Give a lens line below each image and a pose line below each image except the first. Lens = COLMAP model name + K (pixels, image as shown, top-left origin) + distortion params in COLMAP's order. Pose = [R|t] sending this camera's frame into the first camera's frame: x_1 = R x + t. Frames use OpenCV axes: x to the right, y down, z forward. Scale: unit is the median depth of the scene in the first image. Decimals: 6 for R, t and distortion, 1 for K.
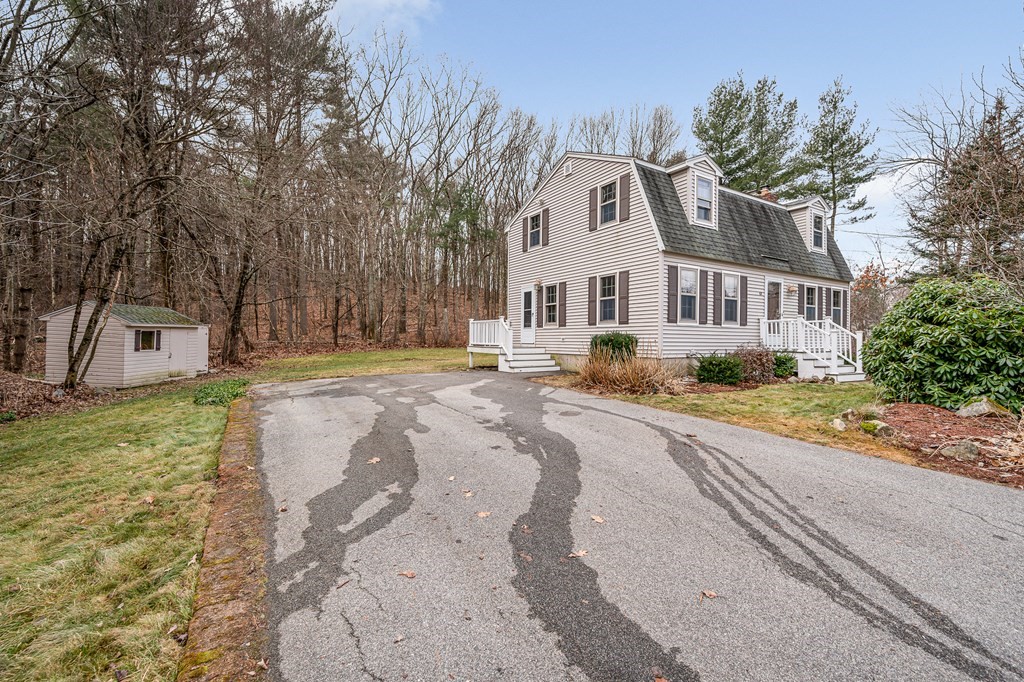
lens RADIAL K [[431.2, 0, 513.0], [0, 431.2, 341.1], [0, 0, 1]] dist [-0.000090, 0.000148]
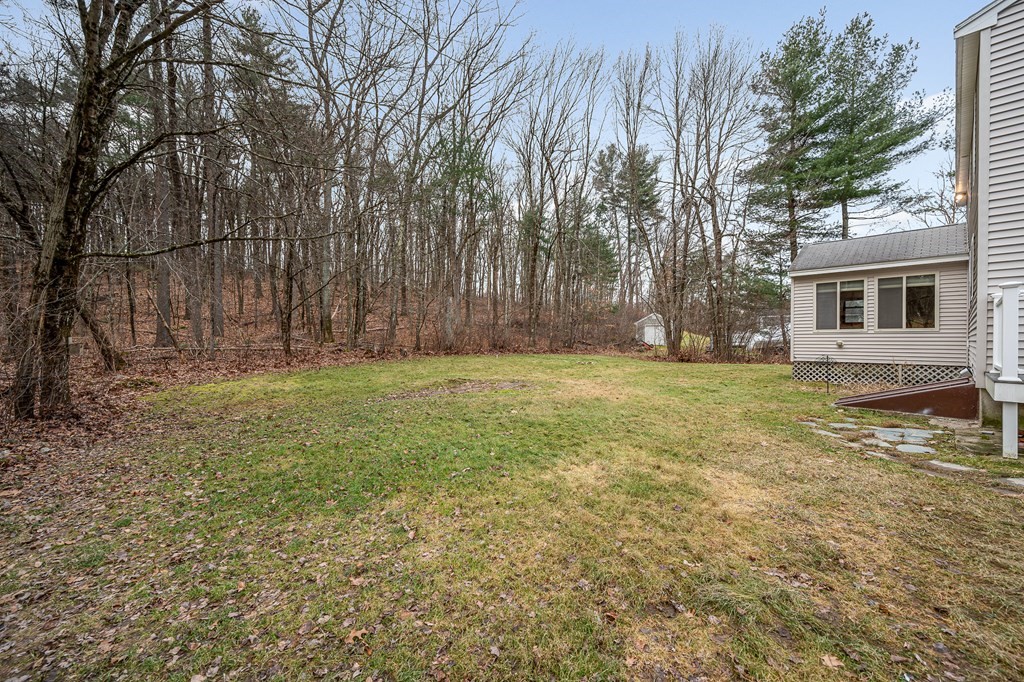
lens RADIAL K [[394.1, 0, 515.1], [0, 394.1, 339.9], [0, 0, 1]] dist [0.003836, 0.000177]
pose [[0.975262, -0.014600, 0.220571, -0.217212], [0.013386, 0.999886, 0.006997, -0.008049], [-0.220648, -0.003872, 0.975346, 0.382144]]
